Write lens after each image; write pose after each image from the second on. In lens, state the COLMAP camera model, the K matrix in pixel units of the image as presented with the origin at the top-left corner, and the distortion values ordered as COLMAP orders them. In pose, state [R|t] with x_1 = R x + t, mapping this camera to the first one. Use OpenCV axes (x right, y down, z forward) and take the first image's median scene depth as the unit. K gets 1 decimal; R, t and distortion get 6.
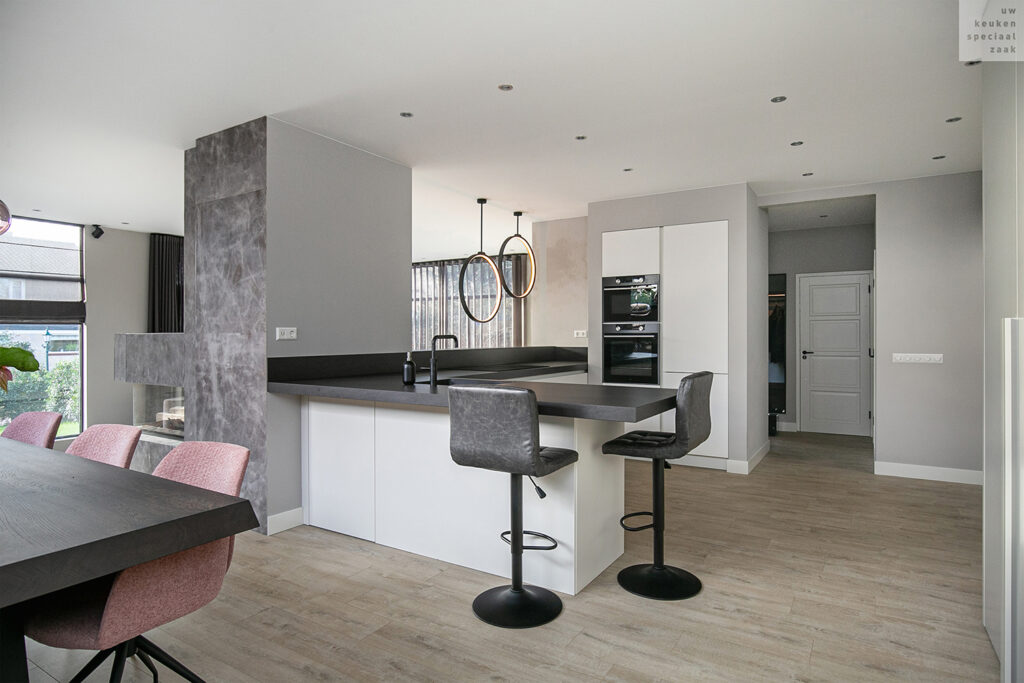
lens RADIAL K [[560.7, 0, 539.7], [0, 560.7, 336.8], [0, 0, 1]] dist [-0.020377, 0.003526]
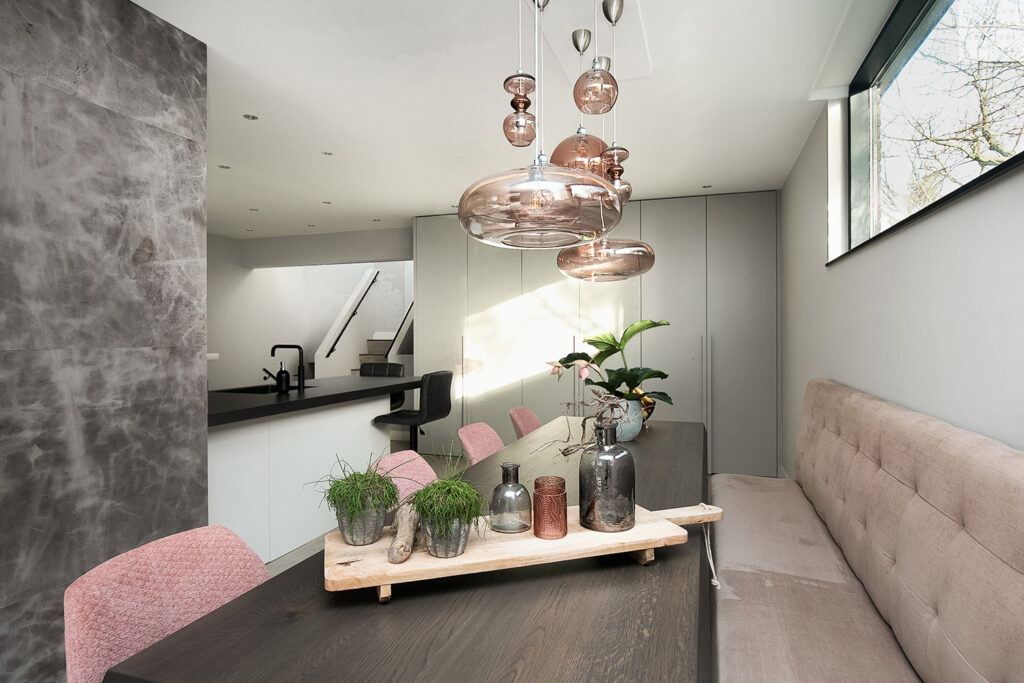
lens RADIAL K [[560.7, 0, 507.8], [0, 560.7, 336.9], [0, 0, 1]] dist [-0.020377, 0.003526]
pose [[-0.193309, -0.002025, 0.981136, -1.152870], [0.007401, 0.999966, 0.003522, -0.016280], [-0.981110, 0.007942, -0.193287, 0.686669]]
